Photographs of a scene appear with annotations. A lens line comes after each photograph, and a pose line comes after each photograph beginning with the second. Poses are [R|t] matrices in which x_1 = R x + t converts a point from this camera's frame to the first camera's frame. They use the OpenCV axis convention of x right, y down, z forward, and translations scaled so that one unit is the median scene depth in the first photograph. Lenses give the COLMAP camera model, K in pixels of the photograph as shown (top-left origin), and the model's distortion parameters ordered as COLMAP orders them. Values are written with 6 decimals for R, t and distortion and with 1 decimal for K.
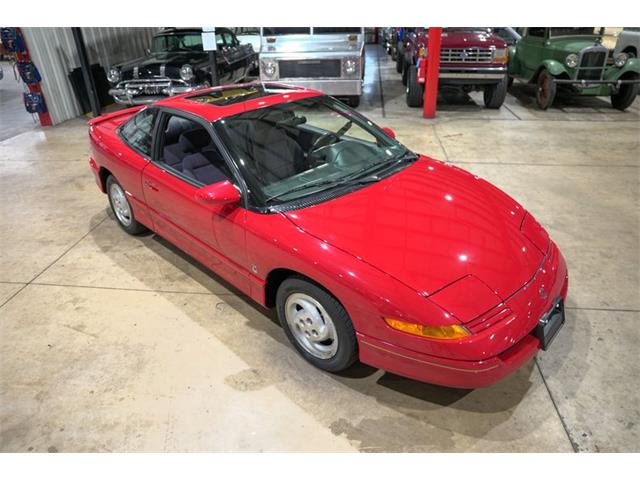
lens RADIAL K [[435.7, 0, 323.9], [0, 435.7, 238.8], [0, 0, 1]] dist [-0.125787, 0.088689]
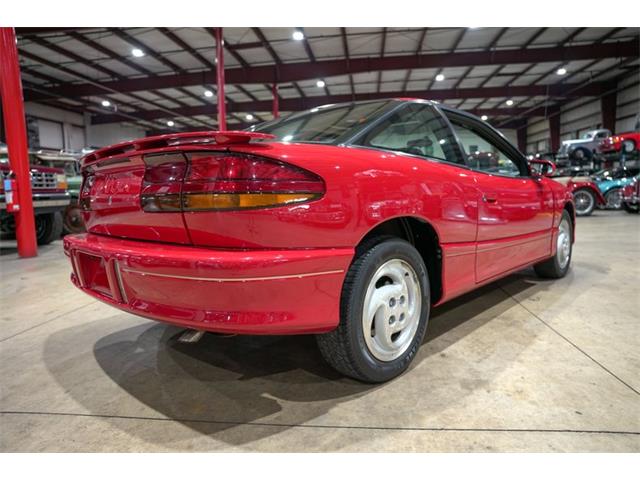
lens RADIAL K [[435.7, 0, 318.1], [0, 435.7, 241.1], [0, 0, 1]] dist [-0.125787, 0.088689]
pose [[0.009016, -0.095333, 0.995405, -1.223450], [0.506224, 0.858897, 0.077674, -0.287548], [-0.862355, 0.503198, 0.056004, 1.348204]]
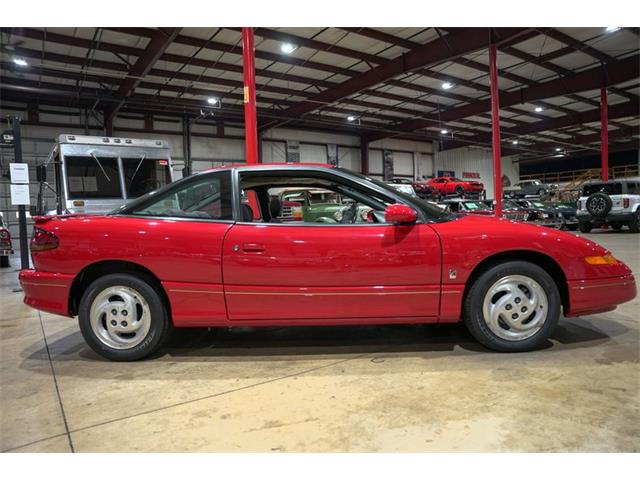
lens RADIAL K [[435.7, 0, 319.0], [0, 435.7, 242.6], [0, 0, 1]] dist [-0.125787, 0.088689]
pose [[0.751956, -0.038826, 0.658069, -0.916885], [0.334074, 0.883025, -0.329637, 0.199614], [-0.568294, 0.467716, 0.676967, 0.385700]]
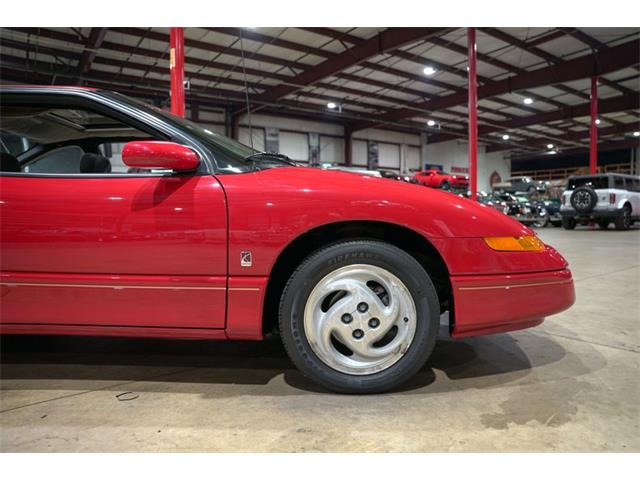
lens RADIAL K [[435.7, 0, 318.9], [0, 435.7, 239.8], [0, 0, 1]] dist [-0.125787, 0.088689]
pose [[0.745207, -0.025671, 0.666339, -0.417232], [0.316906, 0.892837, -0.320019, 0.231478], [-0.586717, 0.449648, 0.673484, 0.443563]]
